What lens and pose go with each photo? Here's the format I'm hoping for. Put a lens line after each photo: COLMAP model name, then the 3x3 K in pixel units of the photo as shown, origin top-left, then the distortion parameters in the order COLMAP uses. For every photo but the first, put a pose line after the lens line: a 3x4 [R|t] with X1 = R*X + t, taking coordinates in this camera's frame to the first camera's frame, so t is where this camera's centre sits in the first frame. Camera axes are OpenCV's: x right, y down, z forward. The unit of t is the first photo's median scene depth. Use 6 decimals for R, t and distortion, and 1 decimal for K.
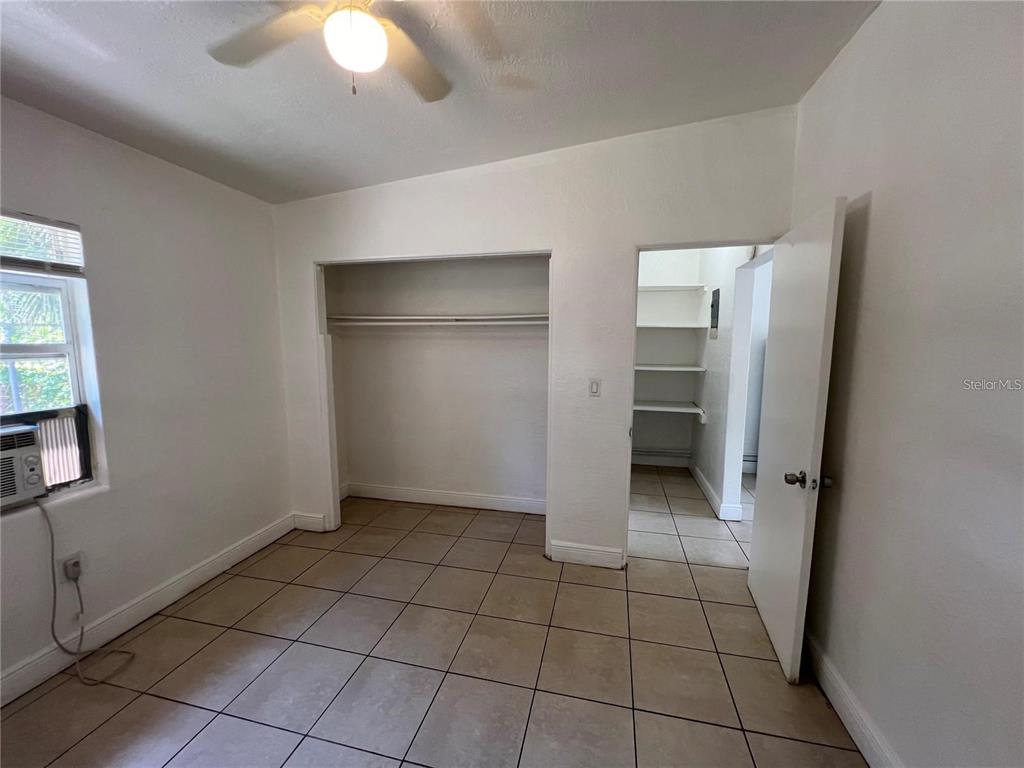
lens RADIAL K [[409.4, 0, 513.4], [0, 409.4, 386.2], [0, 0, 1]] dist [-0.001483, -0.000111]
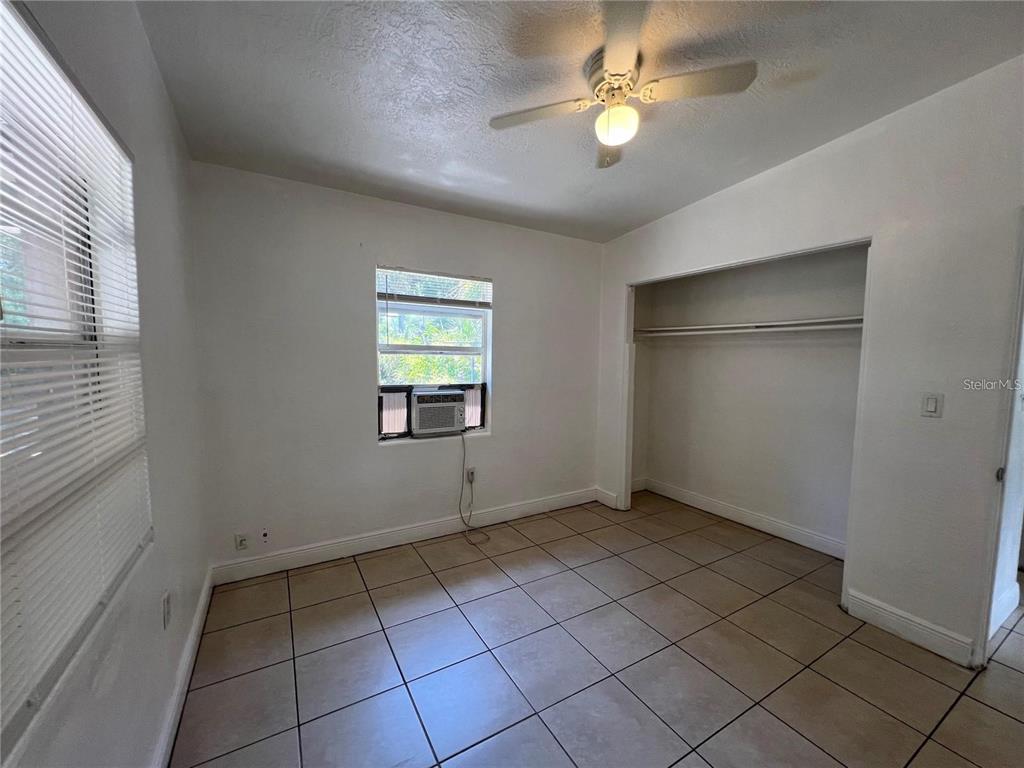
lens RADIAL K [[411.5, 0, 513.3], [0, 411.5, 386.5], [0, 0, 1]] dist [-0.000944, -0.000133]
pose [[0.691662, 0.060578, -0.719676, 0.241976], [-0.095340, 0.995414, -0.007842, 0.055933], [0.715900, 0.074038, 0.694266, -0.097289]]
